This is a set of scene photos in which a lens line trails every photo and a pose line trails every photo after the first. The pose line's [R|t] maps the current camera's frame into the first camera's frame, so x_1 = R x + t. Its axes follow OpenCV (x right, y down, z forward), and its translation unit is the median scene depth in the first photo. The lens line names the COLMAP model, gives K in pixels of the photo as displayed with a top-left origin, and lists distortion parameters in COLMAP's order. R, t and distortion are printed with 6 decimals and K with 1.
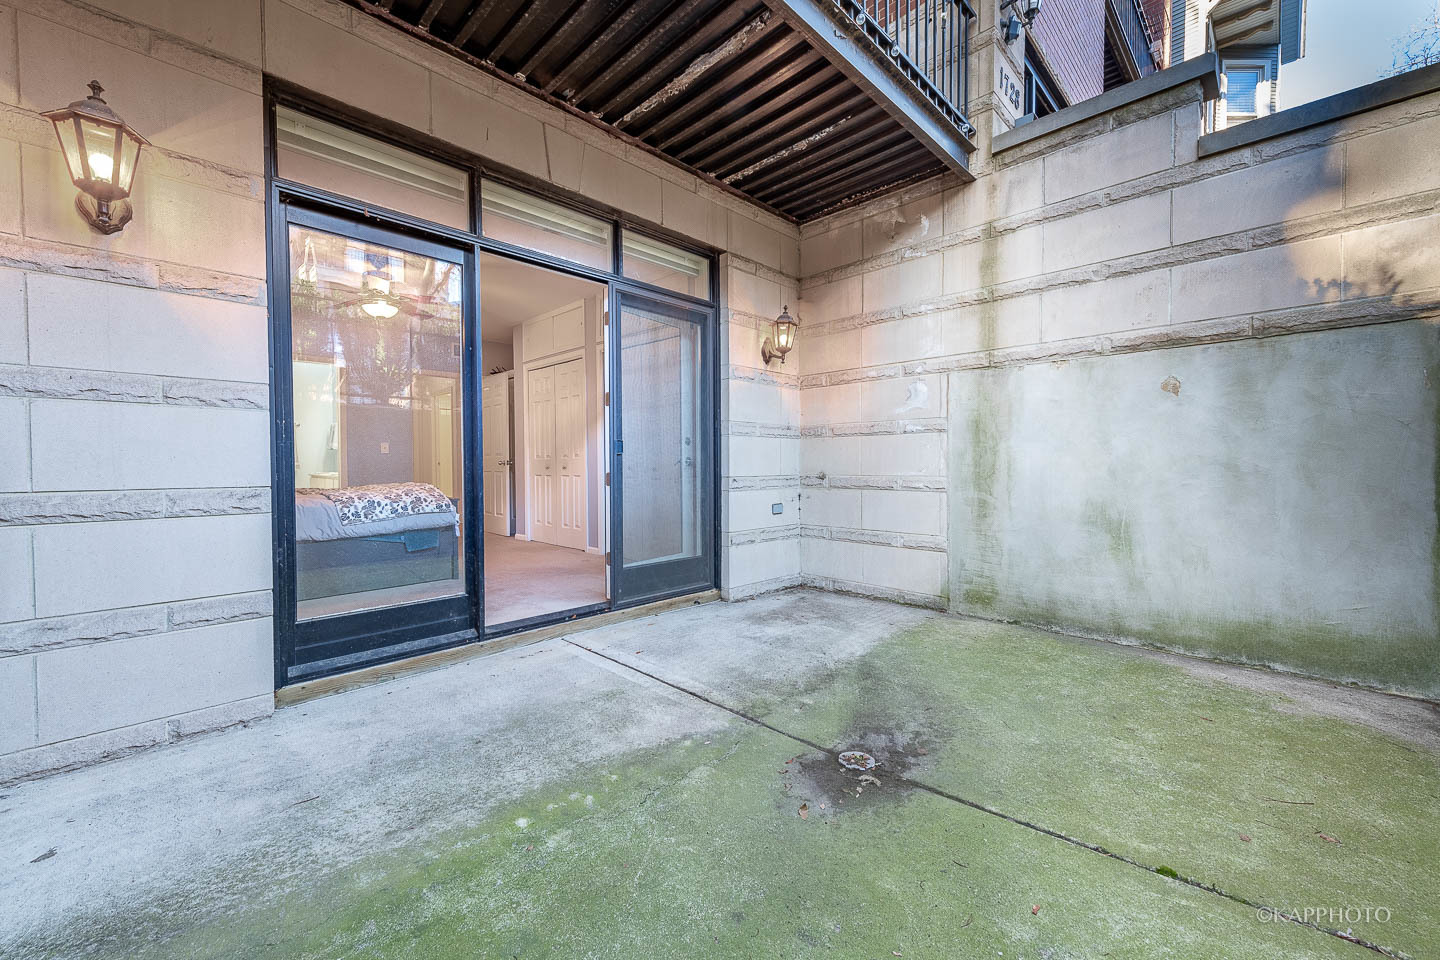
lens RADIAL K [[562.9, 0, 720.4], [0, 562.9, 475.9], [0, 0, 1]] dist [0.001042, -0.000147]
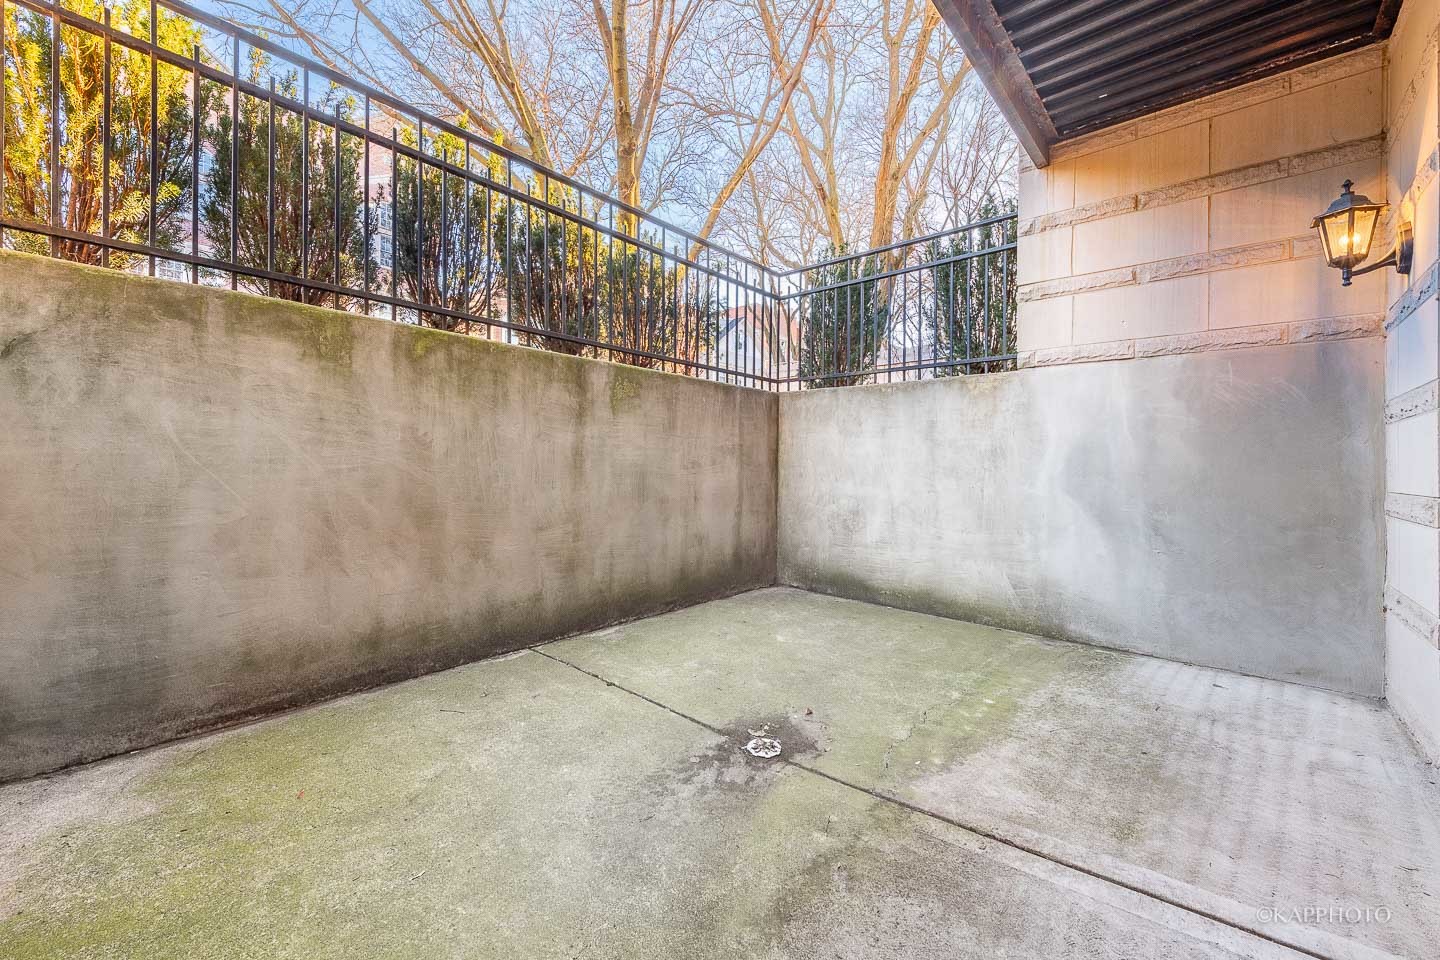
lens RADIAL K [[562.9, 0, 720.6], [0, 562.9, 471.8], [0, 0, 1]] dist [0.001042, -0.000147]
pose [[-0.998443, -0.009361, -0.054992, 0.367234], [-0.011075, 0.999460, 0.030938, -0.039772], [0.054673, 0.031499, -0.998007, 1.932333]]
